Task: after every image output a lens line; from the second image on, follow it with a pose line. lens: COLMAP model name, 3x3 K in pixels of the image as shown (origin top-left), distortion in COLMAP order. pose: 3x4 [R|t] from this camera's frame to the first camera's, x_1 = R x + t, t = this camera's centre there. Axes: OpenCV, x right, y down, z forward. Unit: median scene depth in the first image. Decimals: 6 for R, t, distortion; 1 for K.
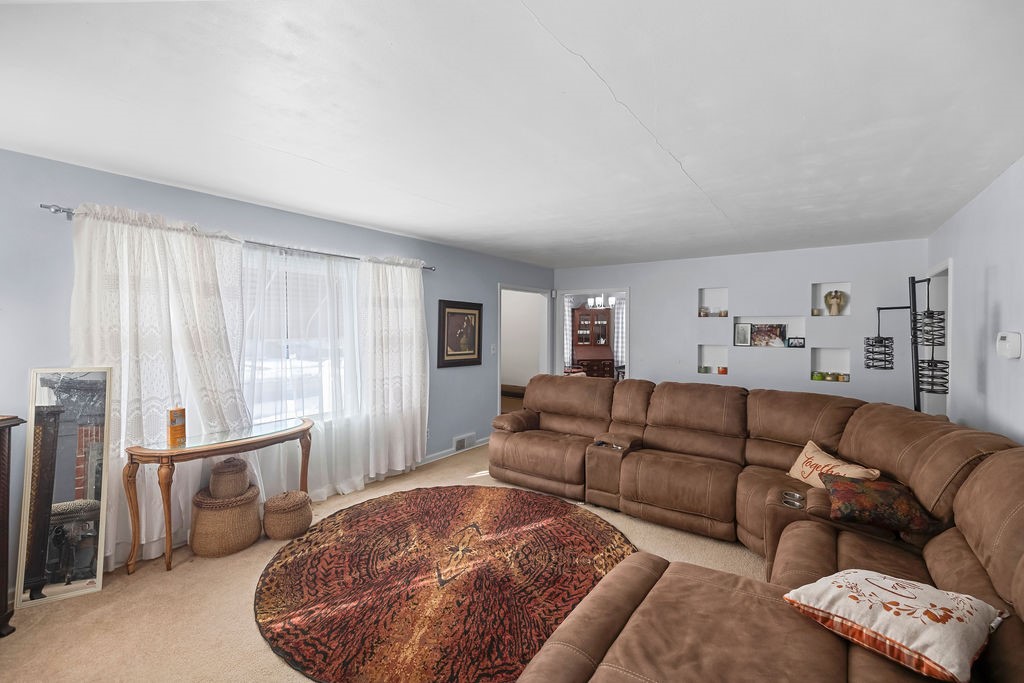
lens RADIAL K [[433.5, 0, 511.3], [0, 433.5, 326.5], [0, 0, 1]] dist [-0.001428, -0.000190]
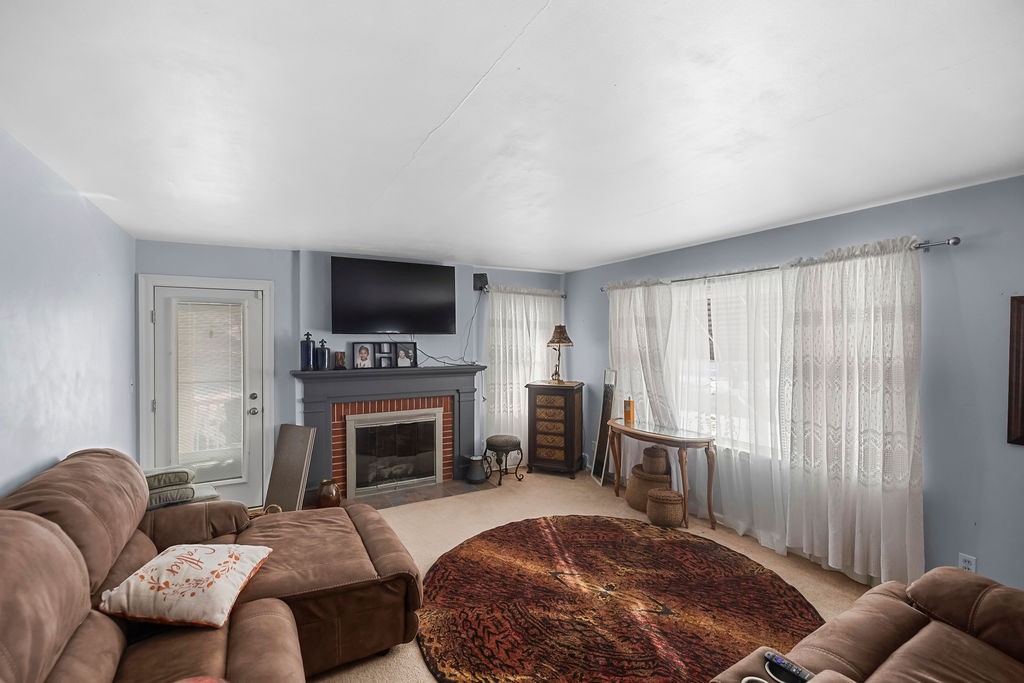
lens RADIAL K [[463.8, 0, 512.0], [0, 463.8, 341.5], [0, 0, 1]] dist [0.000091, -0.000014]
pose [[-0.427115, -0.006811, -0.904172, 0.825661], [-0.005428, 0.999973, -0.004969, -0.011781], [0.904181, 0.002785, -0.427141, 1.174193]]
